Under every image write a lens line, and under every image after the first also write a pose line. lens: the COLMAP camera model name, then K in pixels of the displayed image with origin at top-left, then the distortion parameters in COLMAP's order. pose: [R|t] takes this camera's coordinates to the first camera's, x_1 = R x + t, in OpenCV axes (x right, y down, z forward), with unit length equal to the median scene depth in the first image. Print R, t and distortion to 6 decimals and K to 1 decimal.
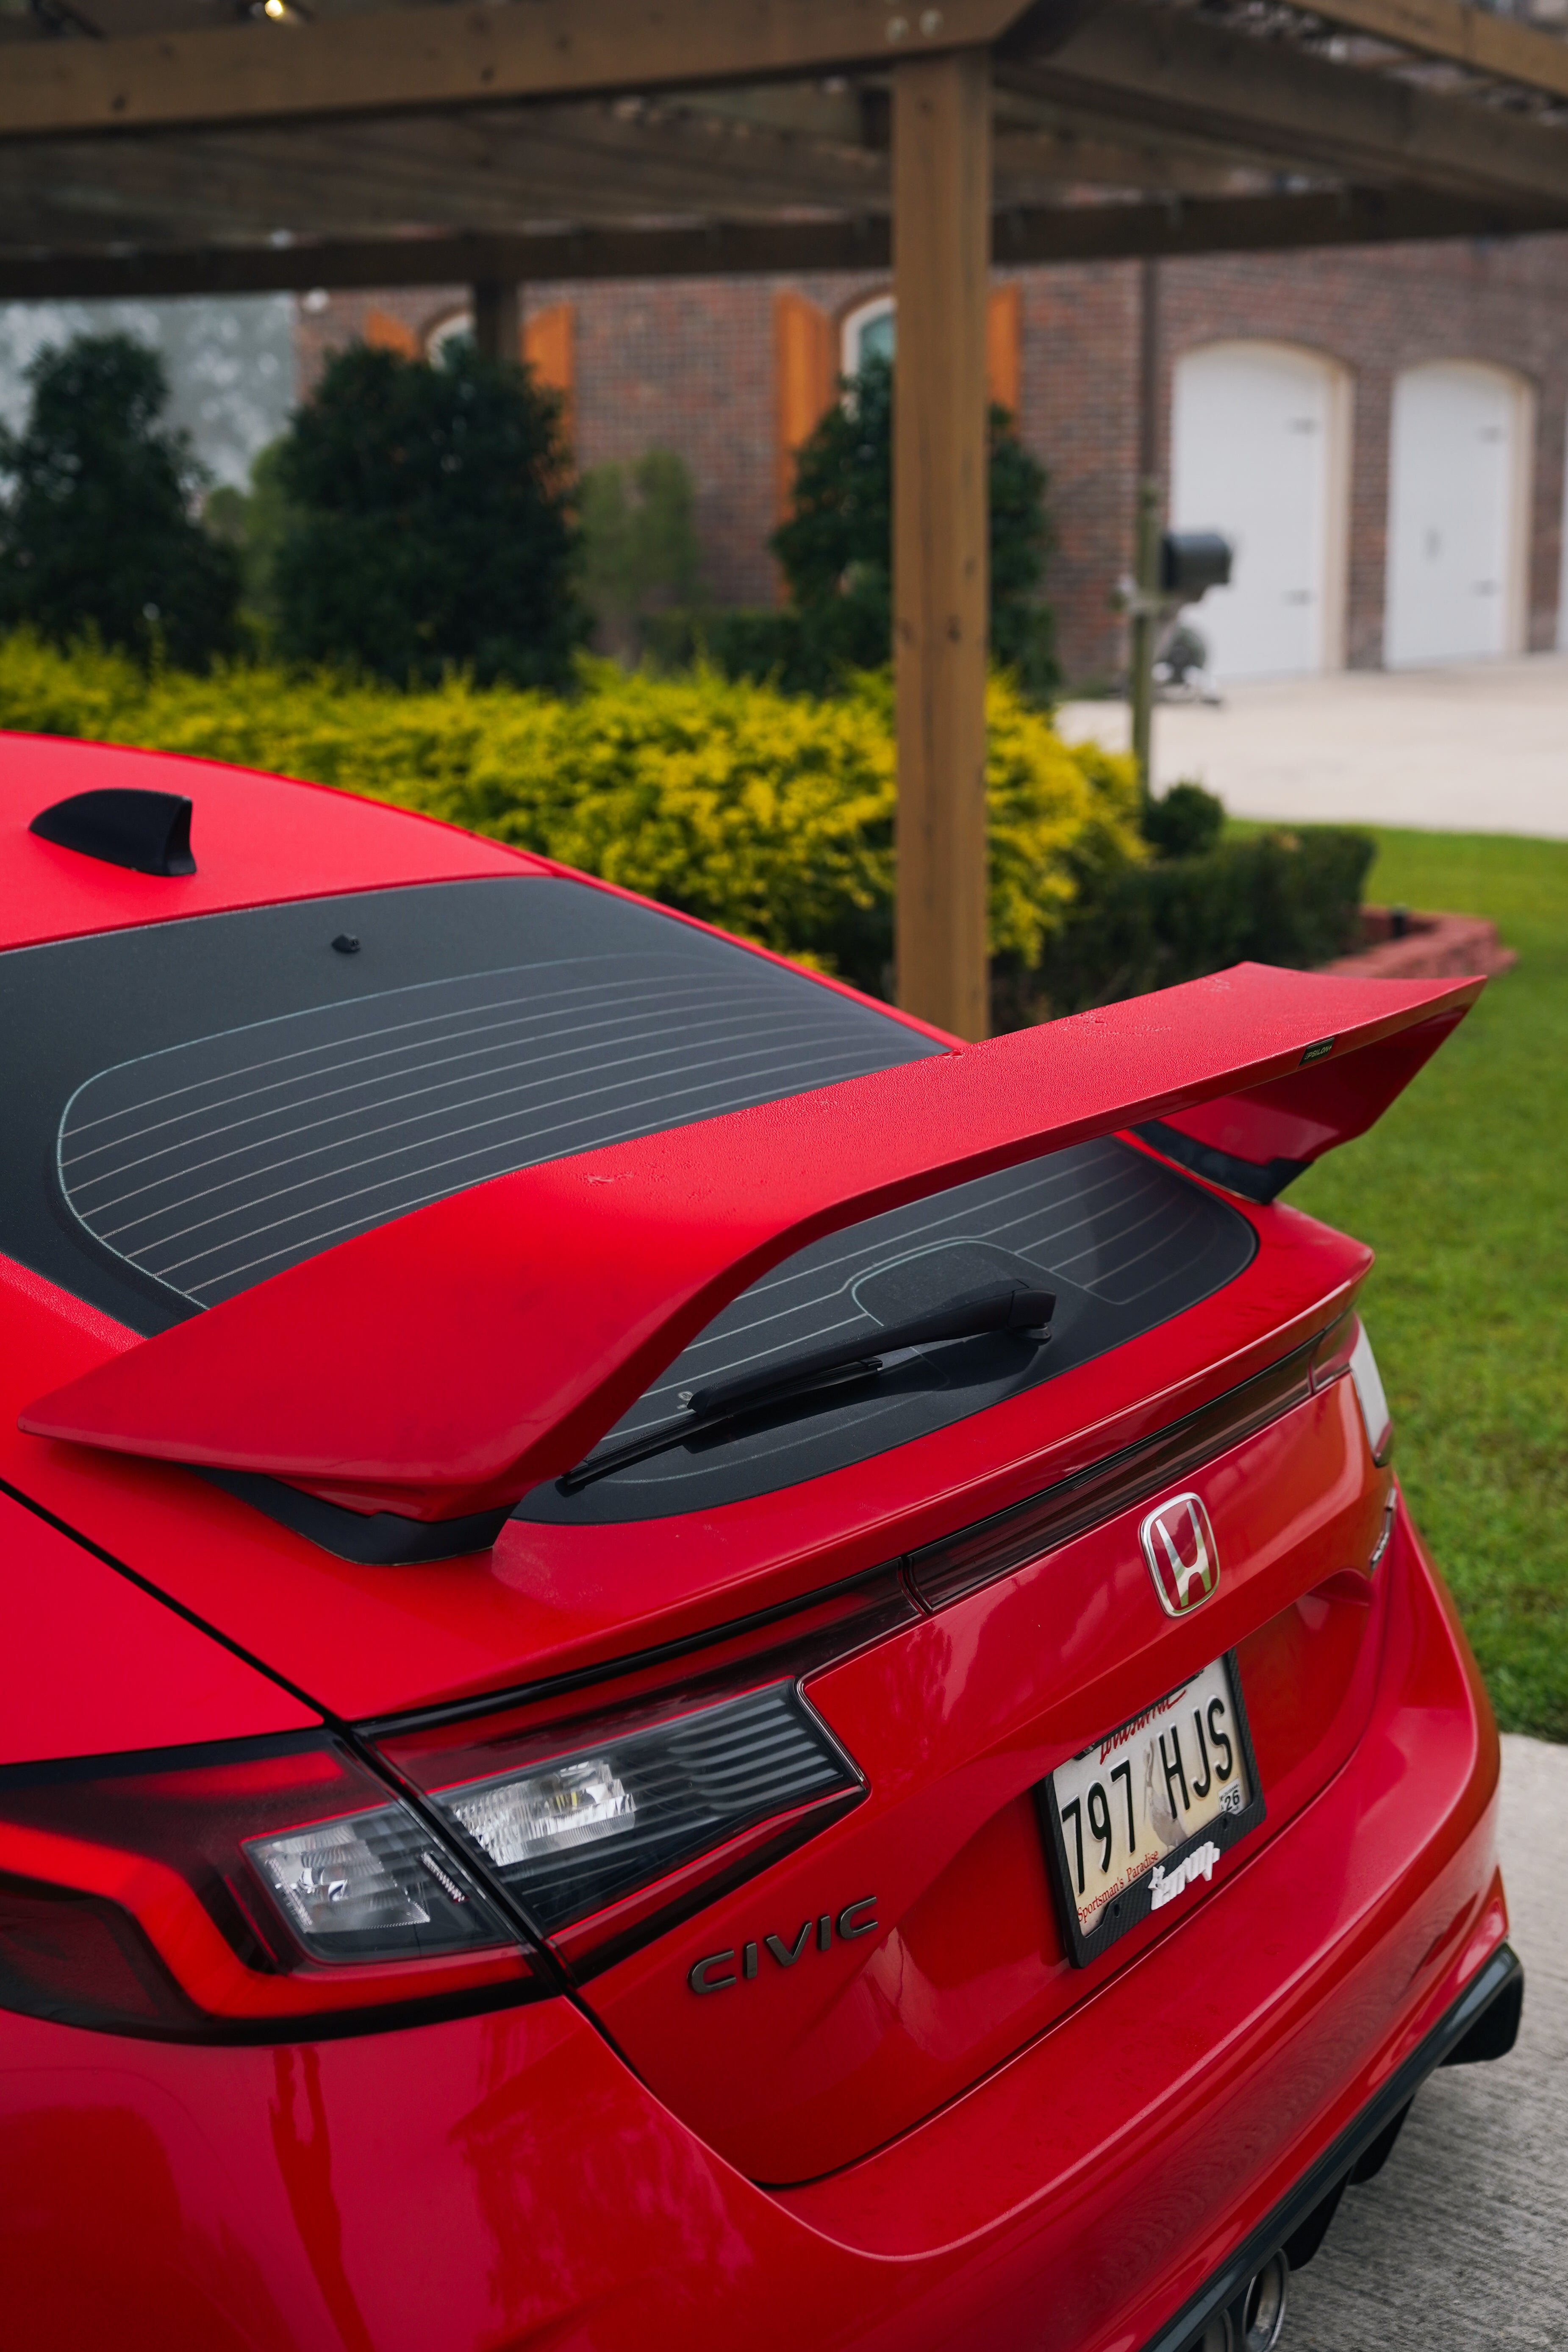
lens RADIAL K [[3214.2, 0, 845.9], [0, 3214.2, 1121.9], [0, 0, 1]] dist [-0.000237, 0.443388]
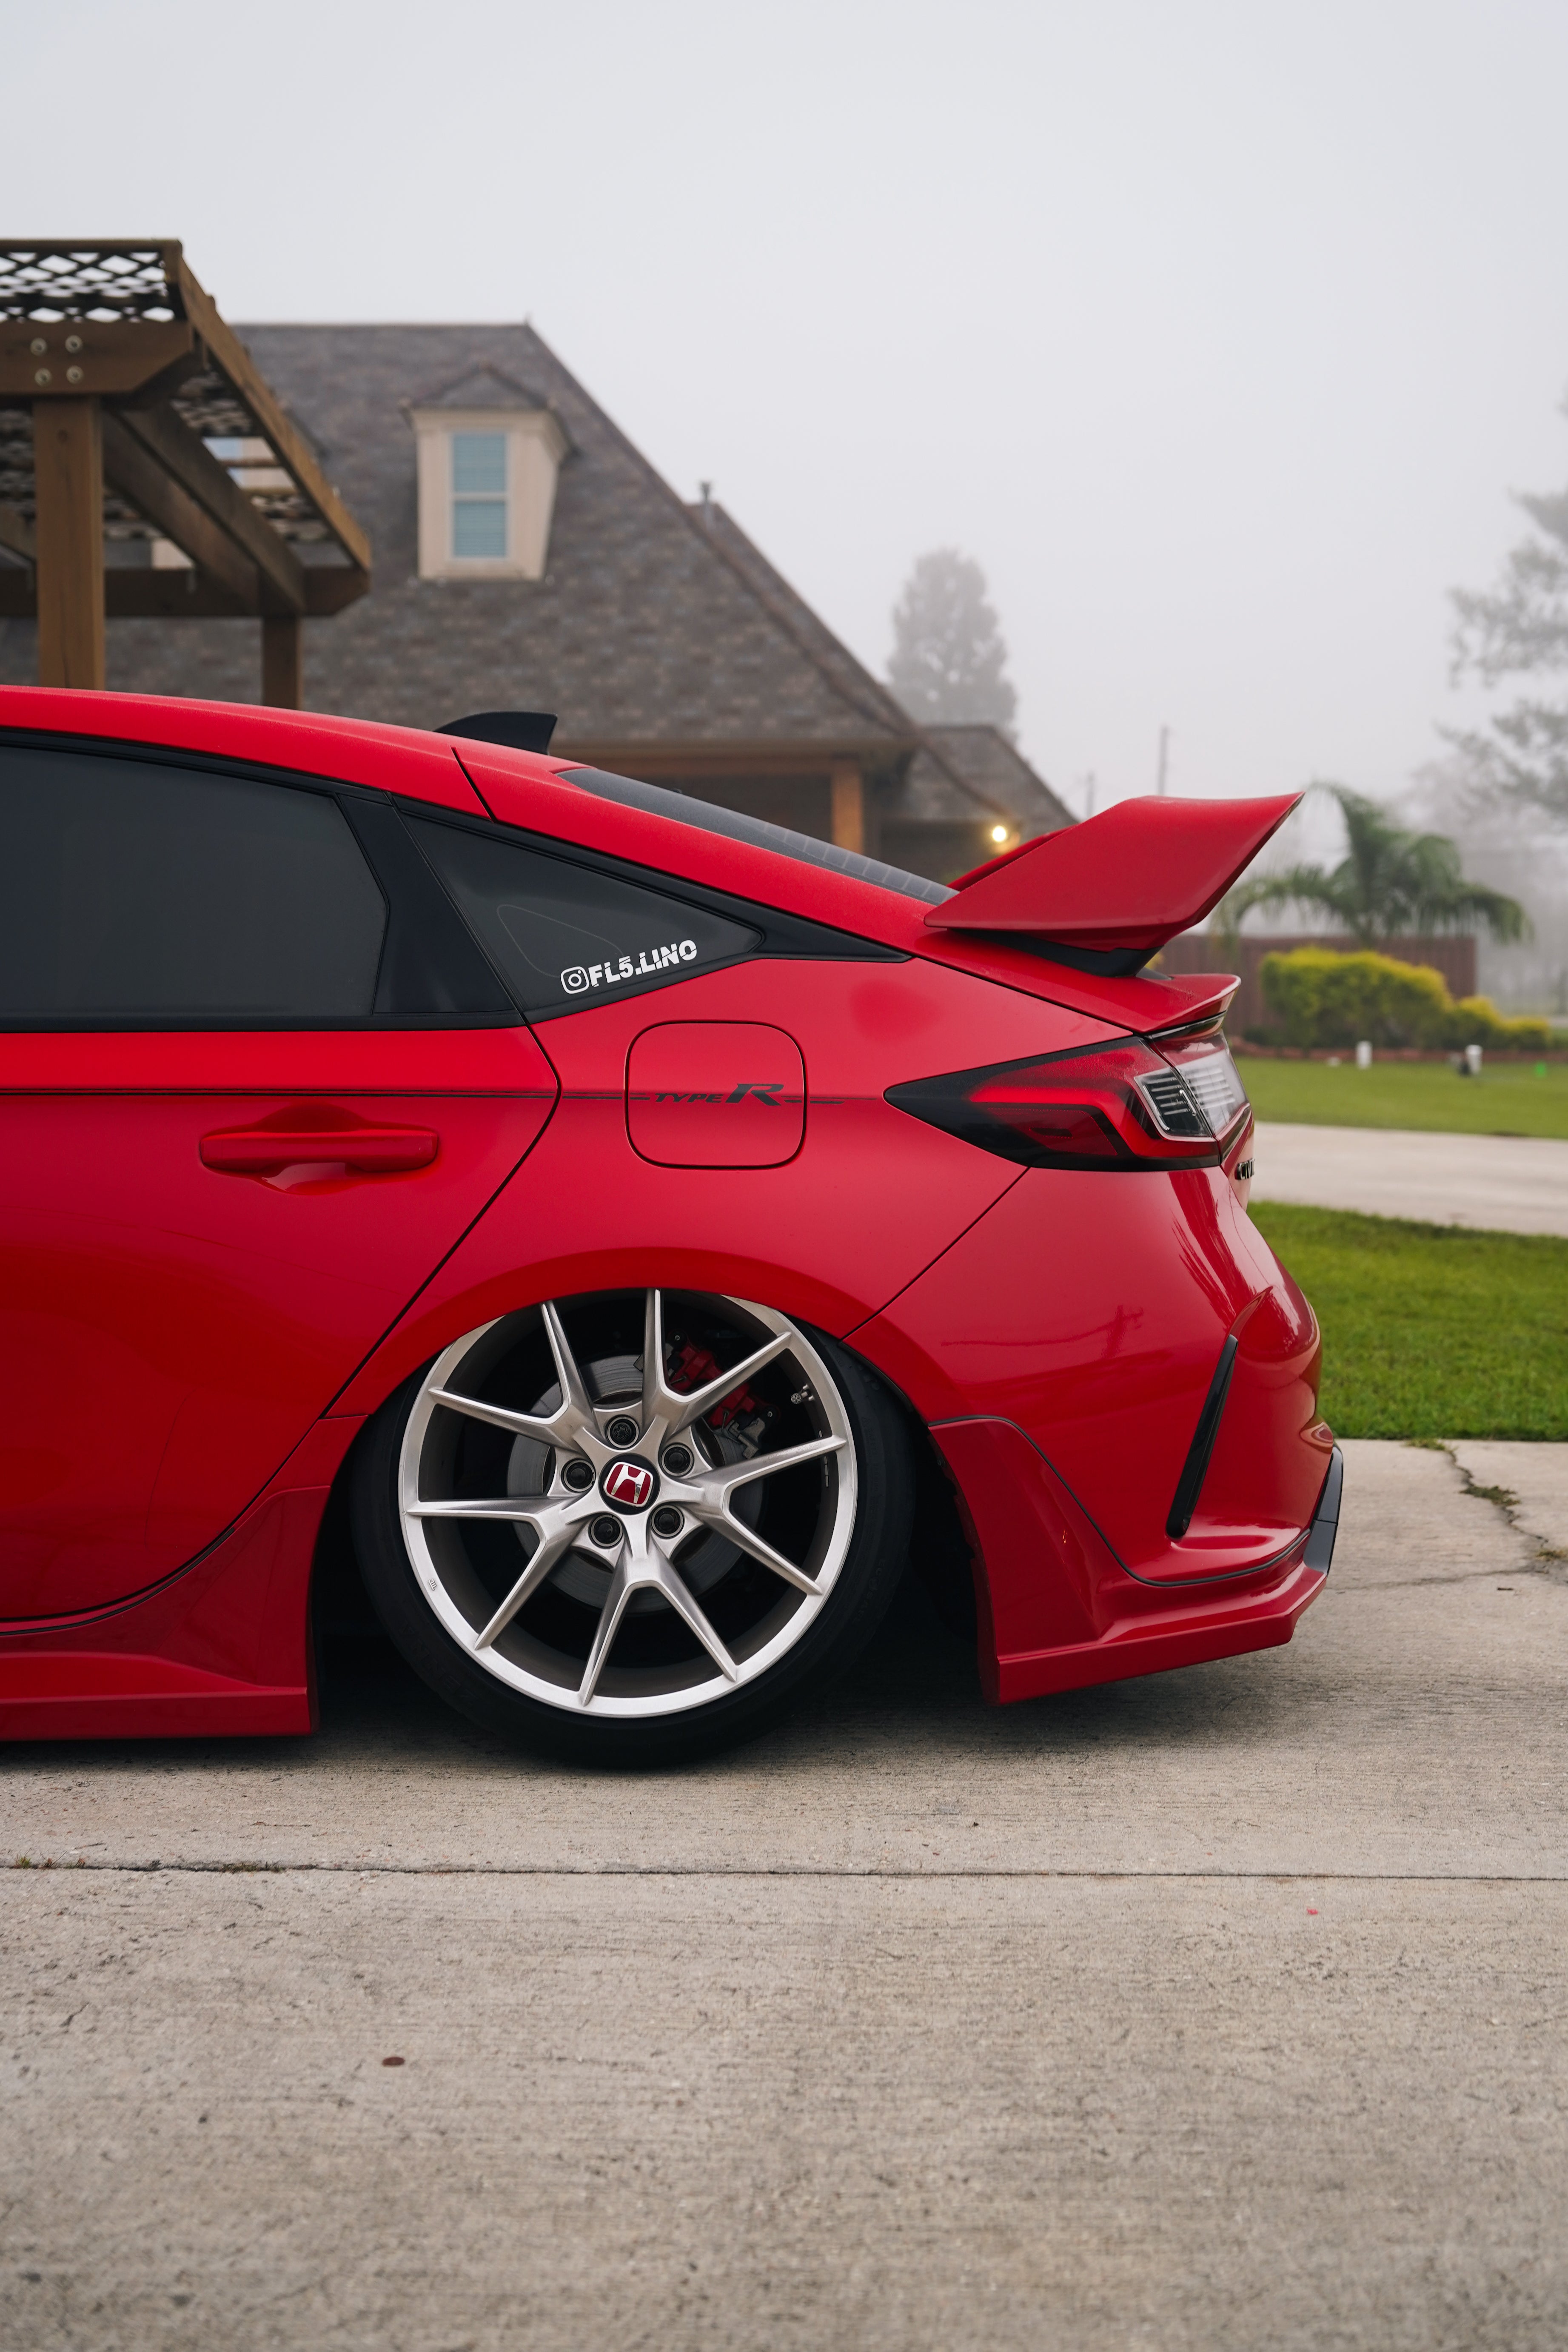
lens RADIAL K [[3126.6, 0, 858.6], [0, 3126.6, 1173.8], [0, 0, 1]] dist [0.091873, 0.008995]
pose [[0.821017, -0.033849, 0.569899, -0.353312], [0.110408, 0.988810, -0.100327, 0.110423], [-0.560126, 0.145291, 0.815567, -0.133990]]
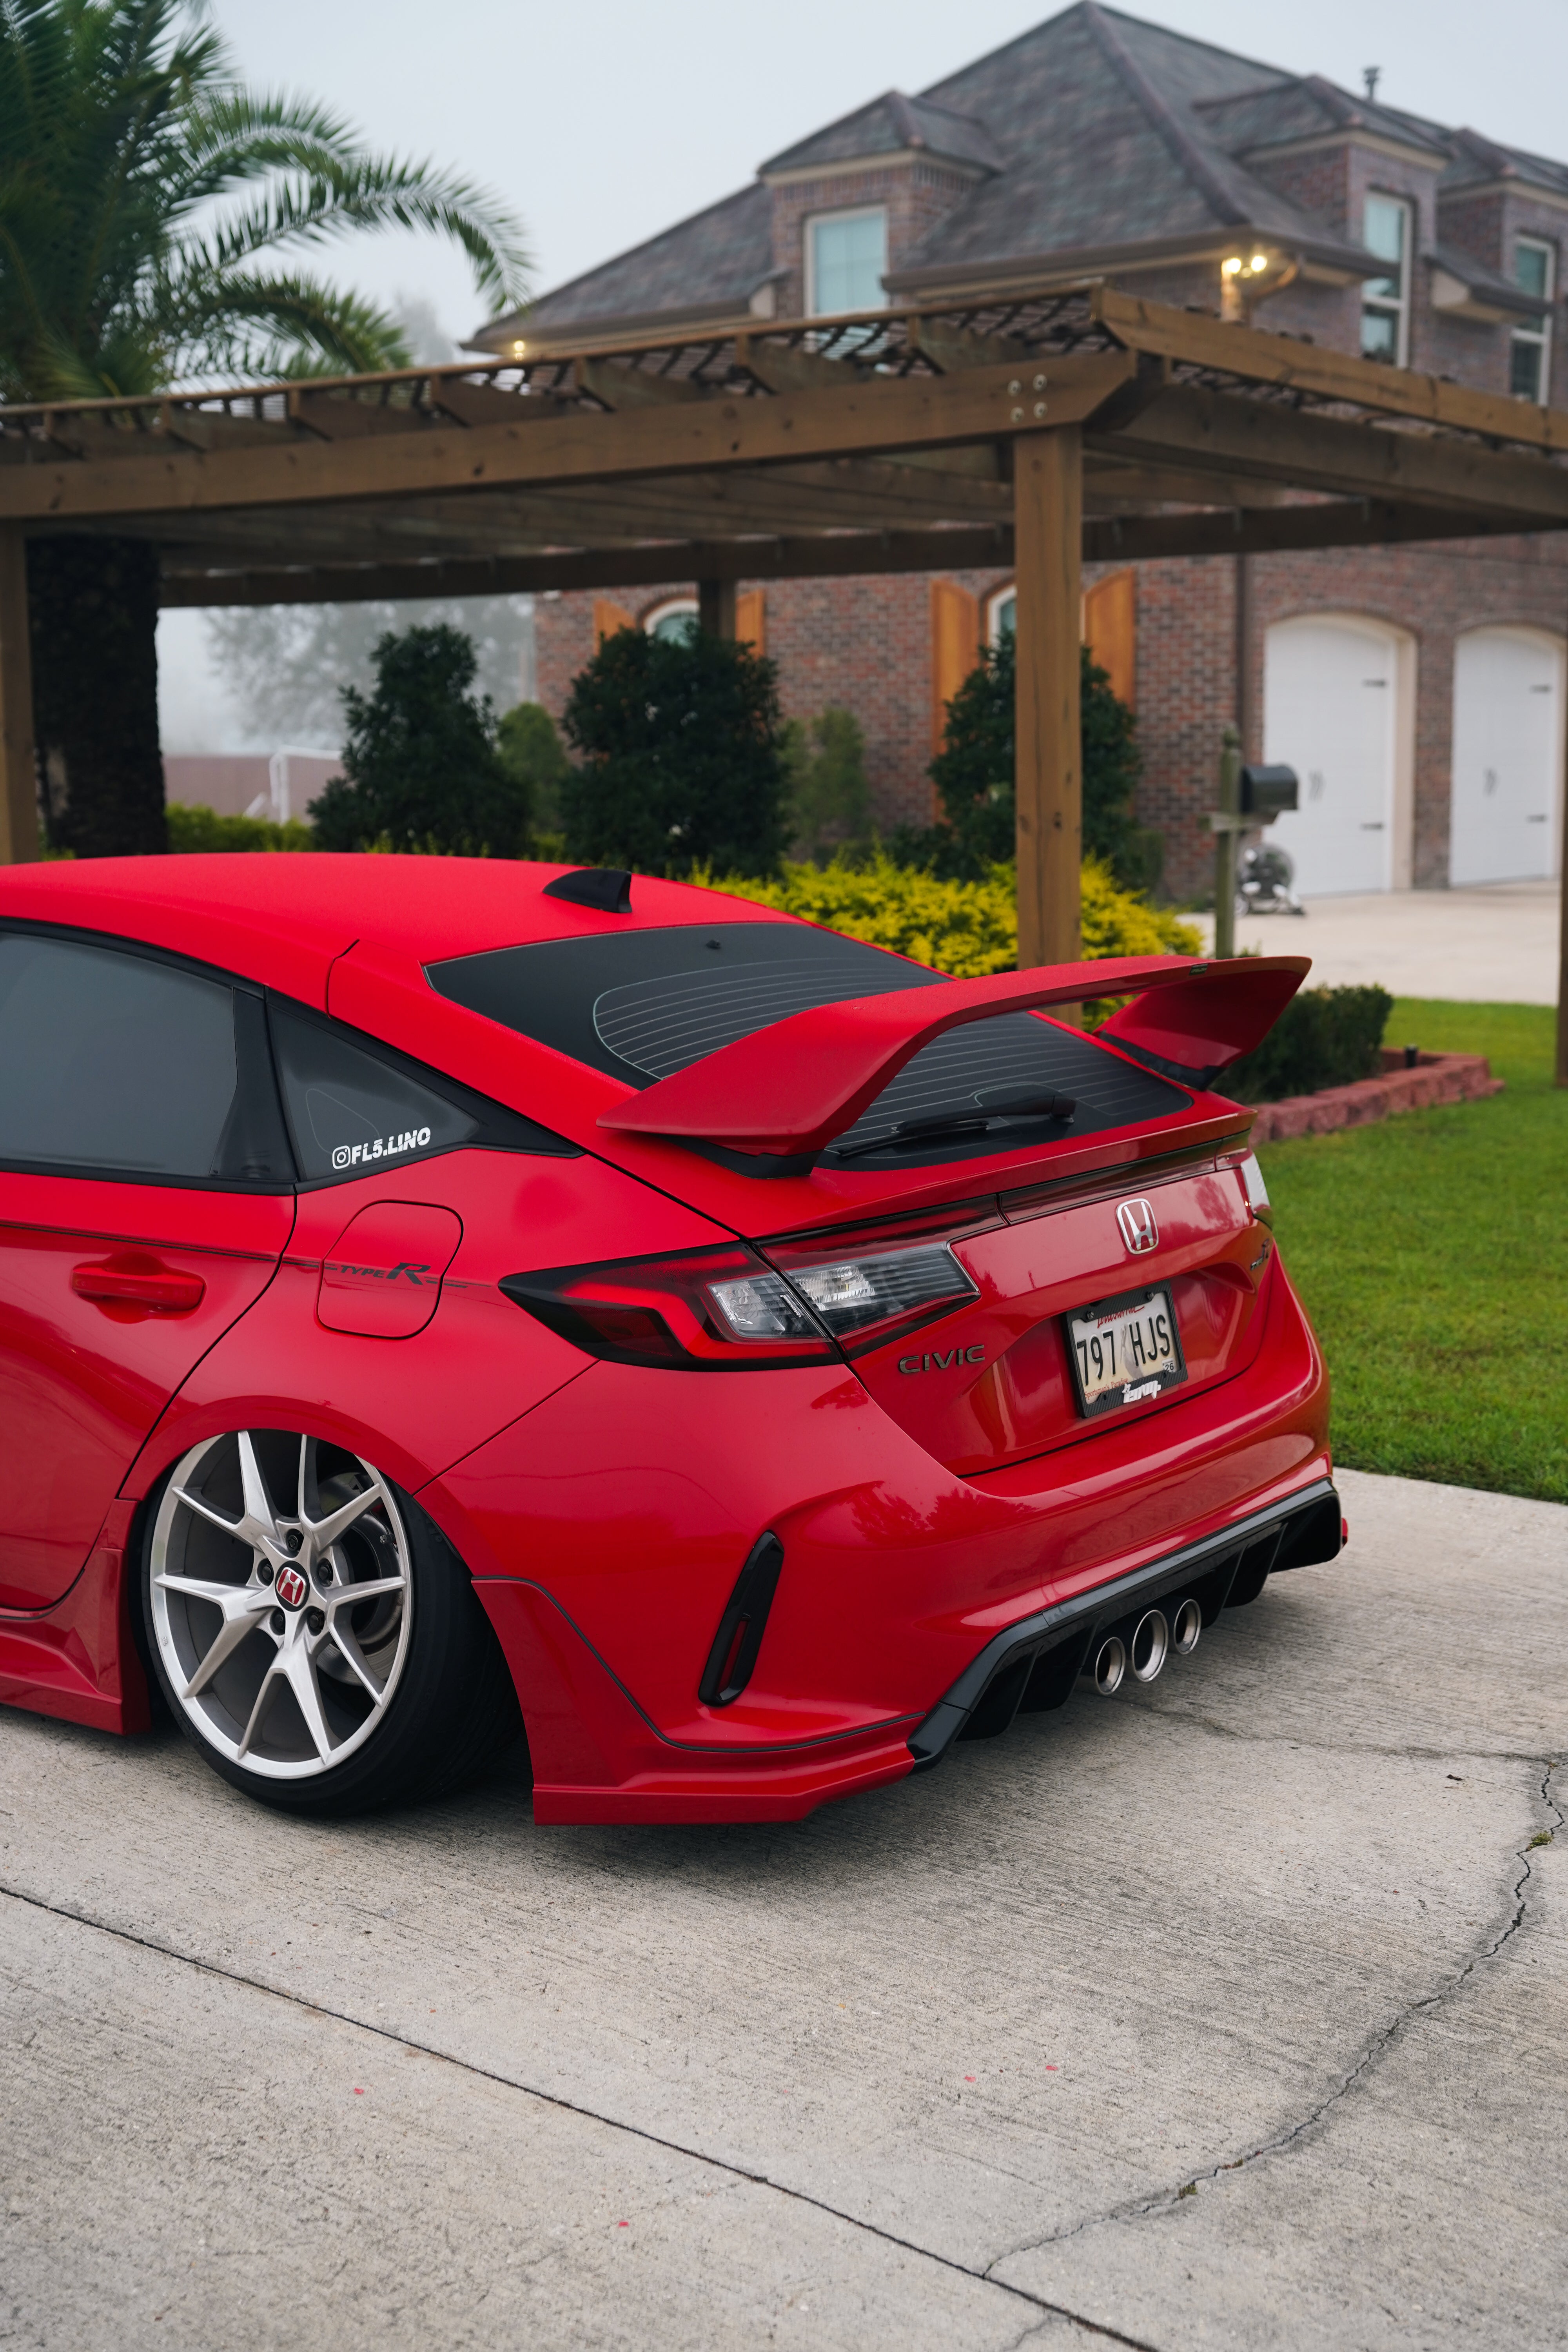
lens RADIAL K [[2938.3, 0, 815.6], [0, 2938.3, 1186.8], [0, 0, 1]] dist [0.013794, 0.404388]
pose [[0.998151, -0.001493, -0.060766, 0.004330], [-0.001324, 0.998927, -0.046286, 0.058583], [0.060770, 0.046281, 0.997078, -0.256330]]
